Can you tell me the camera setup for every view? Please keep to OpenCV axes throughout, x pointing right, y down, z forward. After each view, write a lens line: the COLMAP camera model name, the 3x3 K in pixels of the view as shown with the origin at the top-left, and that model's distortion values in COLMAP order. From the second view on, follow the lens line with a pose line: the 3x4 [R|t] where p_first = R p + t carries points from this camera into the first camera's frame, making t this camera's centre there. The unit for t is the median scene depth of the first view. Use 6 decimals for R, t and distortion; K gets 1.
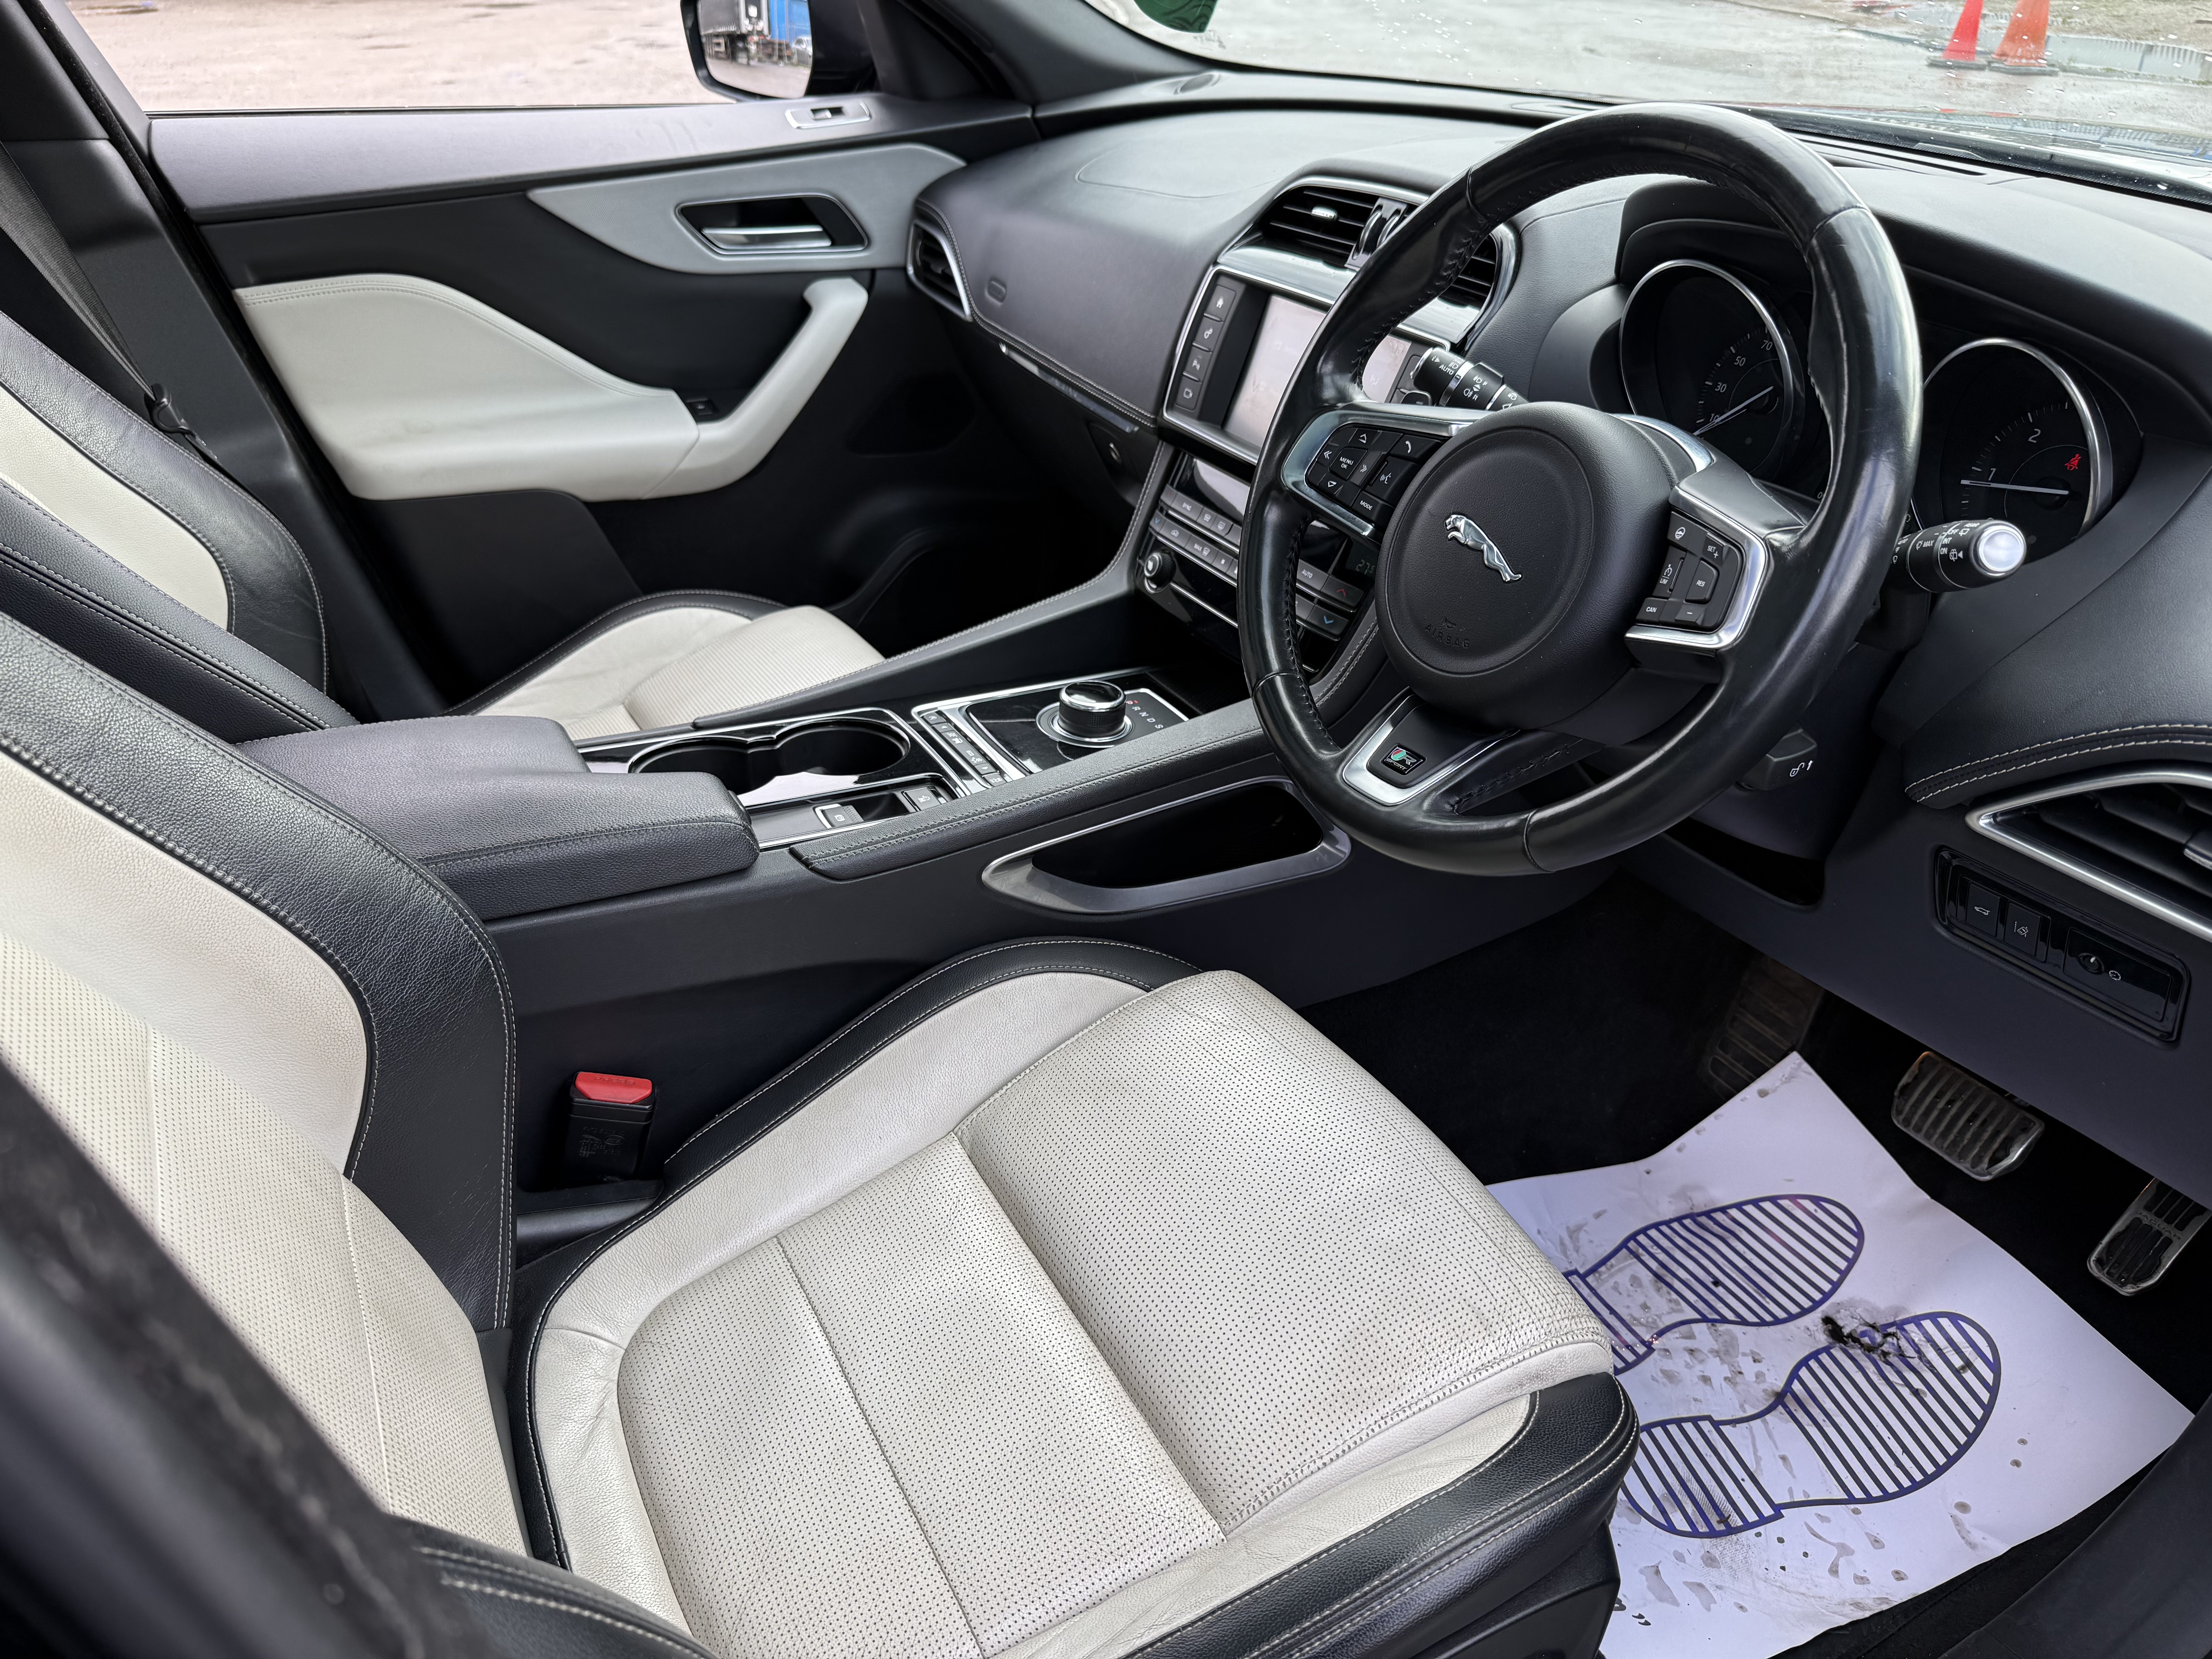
lens RADIAL K [[1598.3, 0, 1117.8], [0, 1598.3, 831.3], [0, 0, 1]] dist [0.002805, -0.020075]
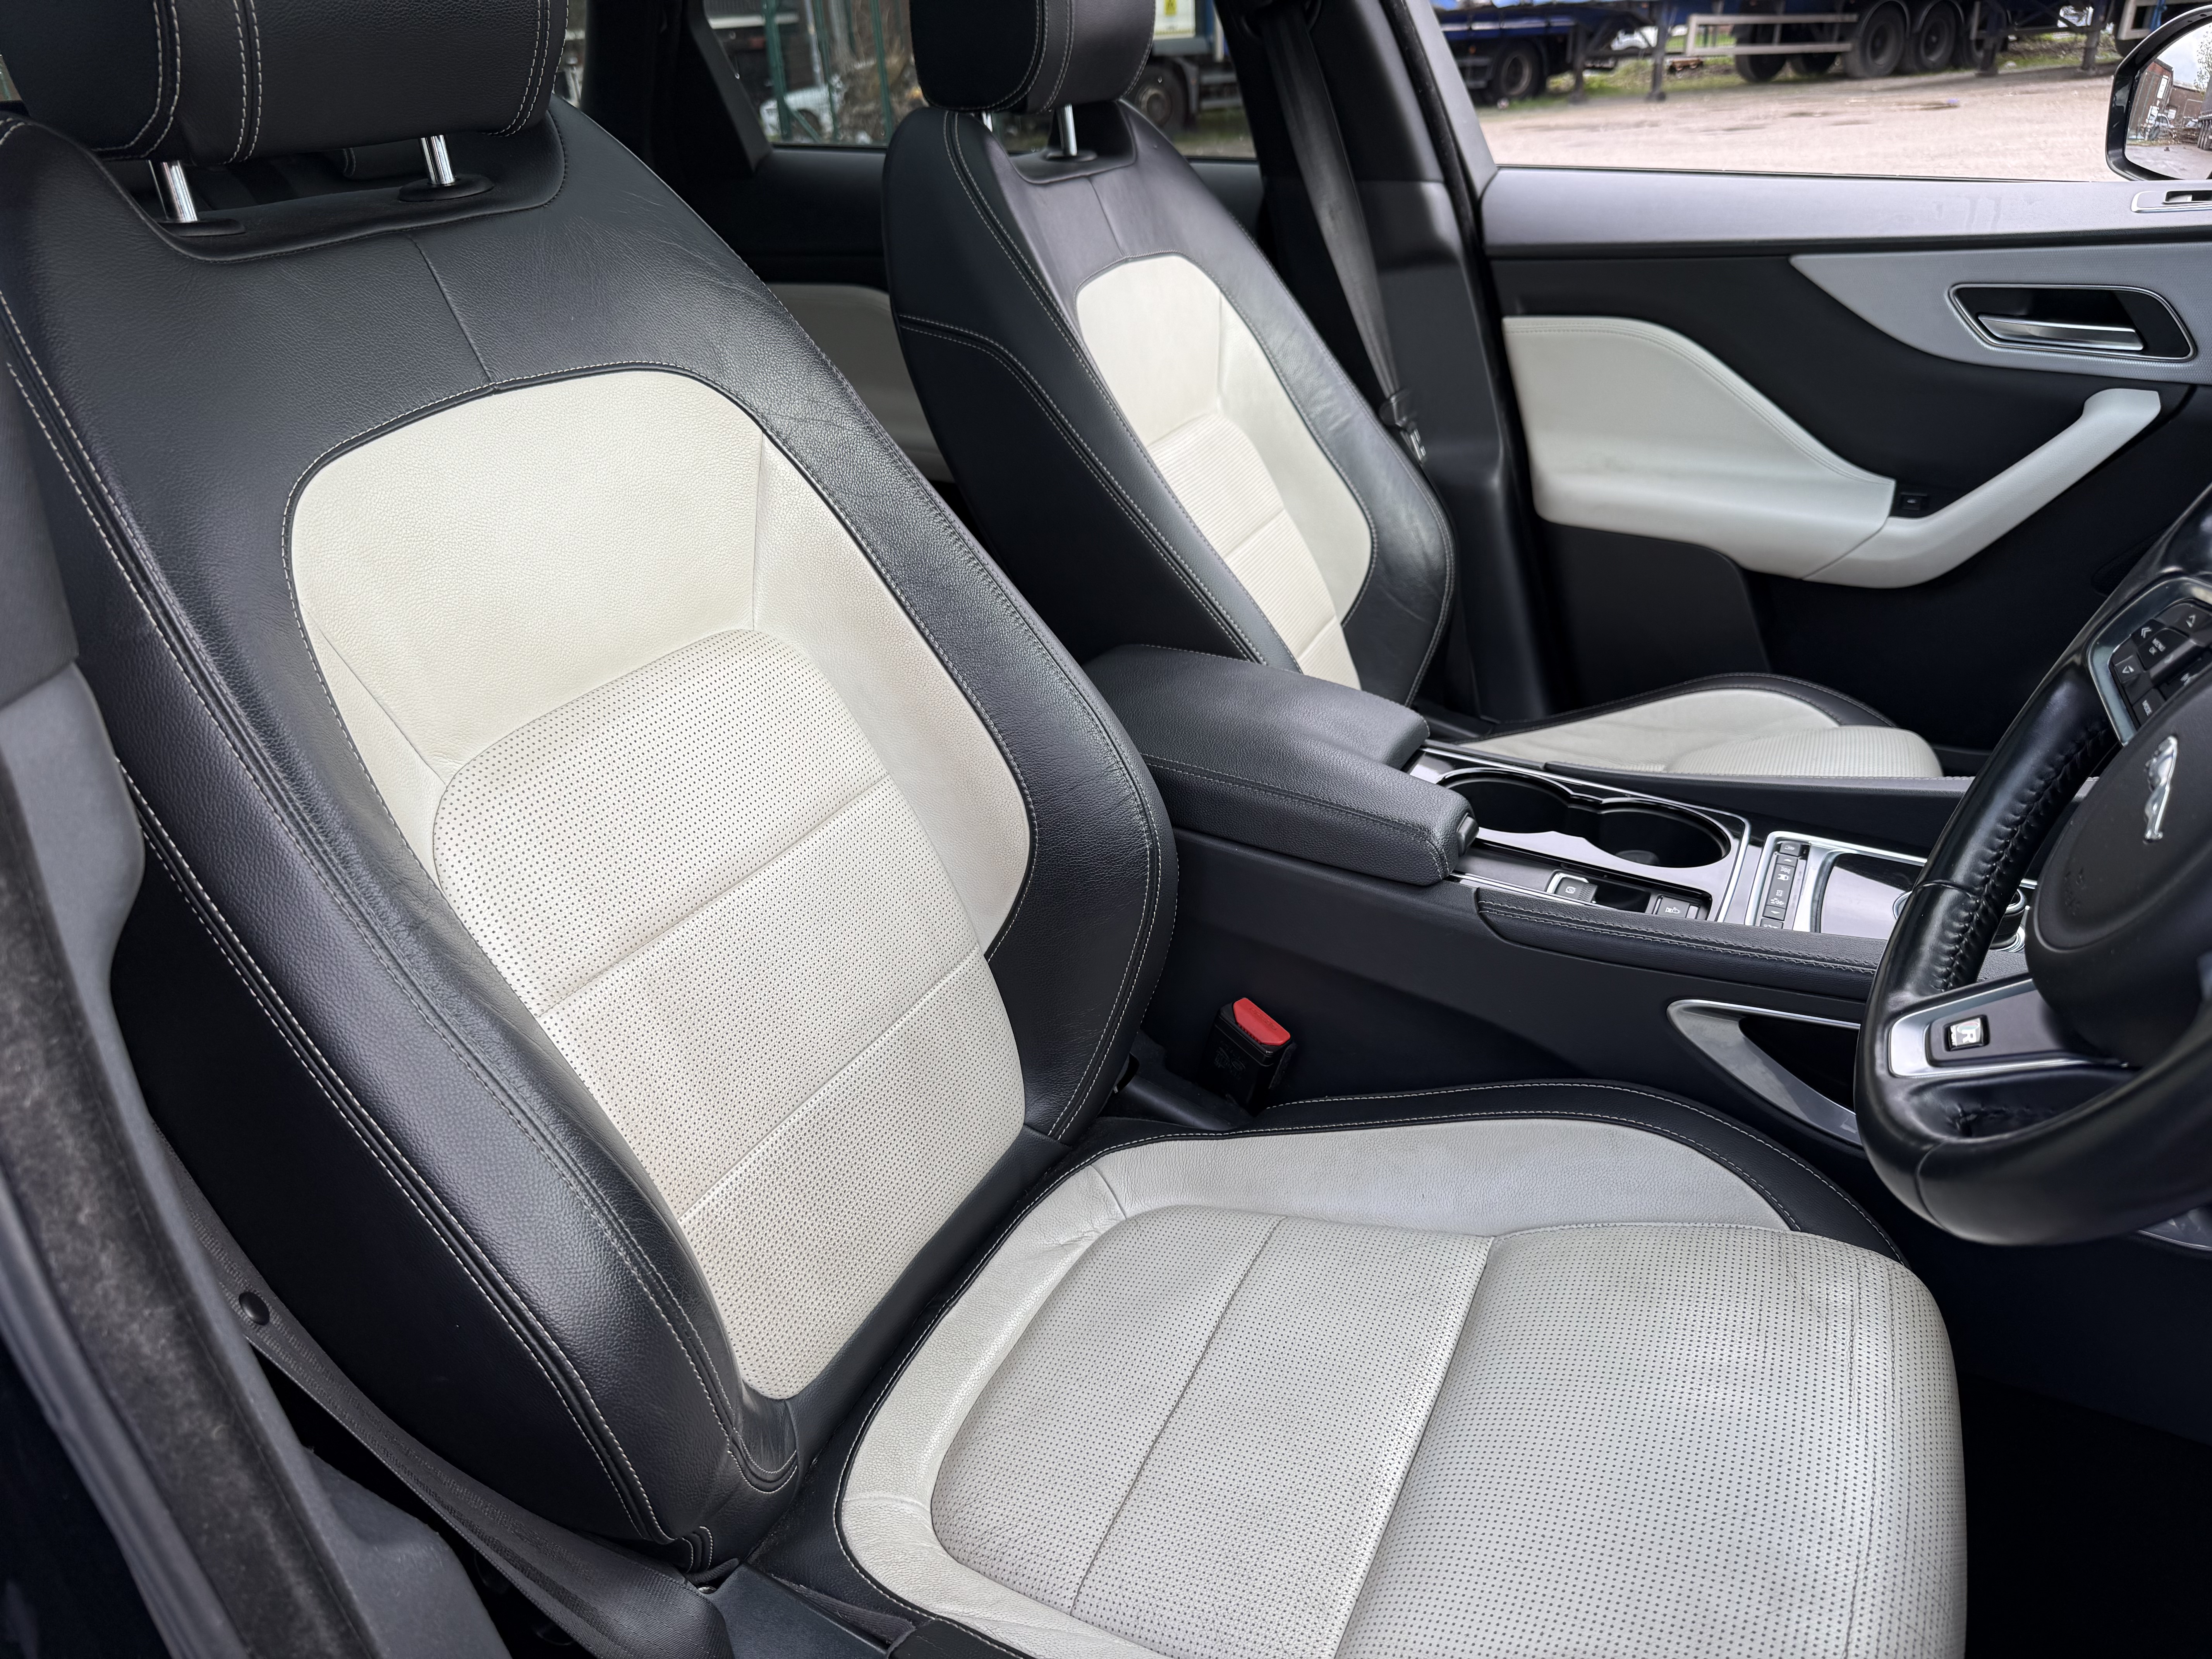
lens RADIAL K [[1598.3, 0, 1108.3], [0, 1598.3, 833.5], [0, 0, 1]] dist [0.002805, -0.020075]
pose [[0.547403, 0.340974, -0.764256, 0.380016], [-0.380234, 0.914863, 0.135823, -0.061870], [0.745501, 0.216246, 0.630448, 0.184150]]
